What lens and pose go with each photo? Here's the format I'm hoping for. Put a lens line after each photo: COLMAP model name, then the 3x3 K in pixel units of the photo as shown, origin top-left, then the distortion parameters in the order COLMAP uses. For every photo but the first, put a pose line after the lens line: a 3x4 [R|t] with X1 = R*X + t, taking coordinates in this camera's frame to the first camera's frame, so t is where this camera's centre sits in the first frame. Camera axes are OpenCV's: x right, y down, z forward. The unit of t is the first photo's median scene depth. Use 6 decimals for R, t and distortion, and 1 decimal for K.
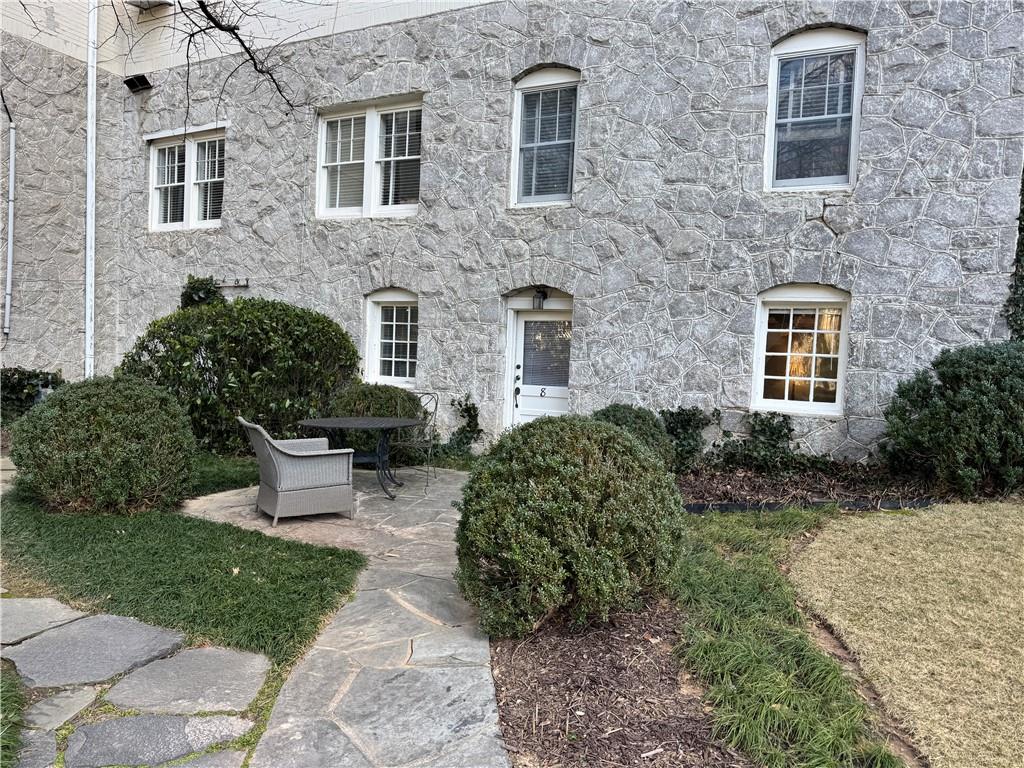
lens RADIAL K [[689.1, 0, 512.0], [0, 689.1, 384.0], [0, 0, 1]] dist [0.055413, -0.058810]
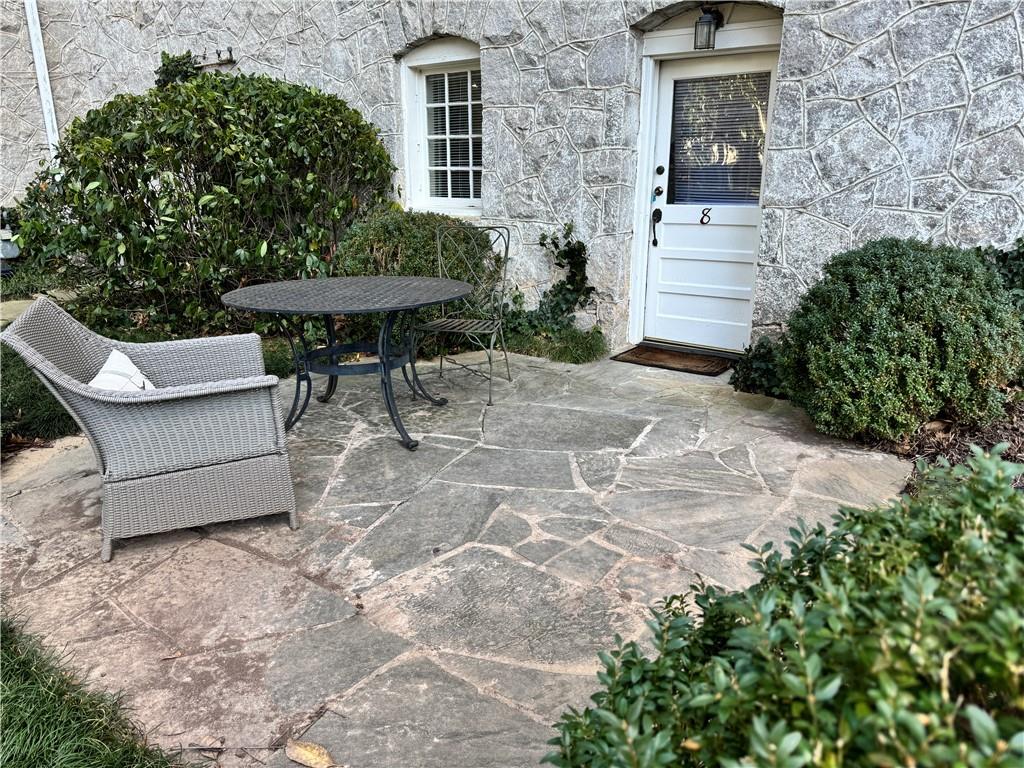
lens RADIAL K [[689.1, 0, 512.0], [0, 689.1, 384.0], [0, 0, 1]] dist [0.055413, -0.058810]
pose [[0.986381, 0.009887, -0.164178, -0.014902], [0.030923, 0.969243, 0.244154, 0.001288], [0.161543, -0.245906, 0.955738, 0.407527]]
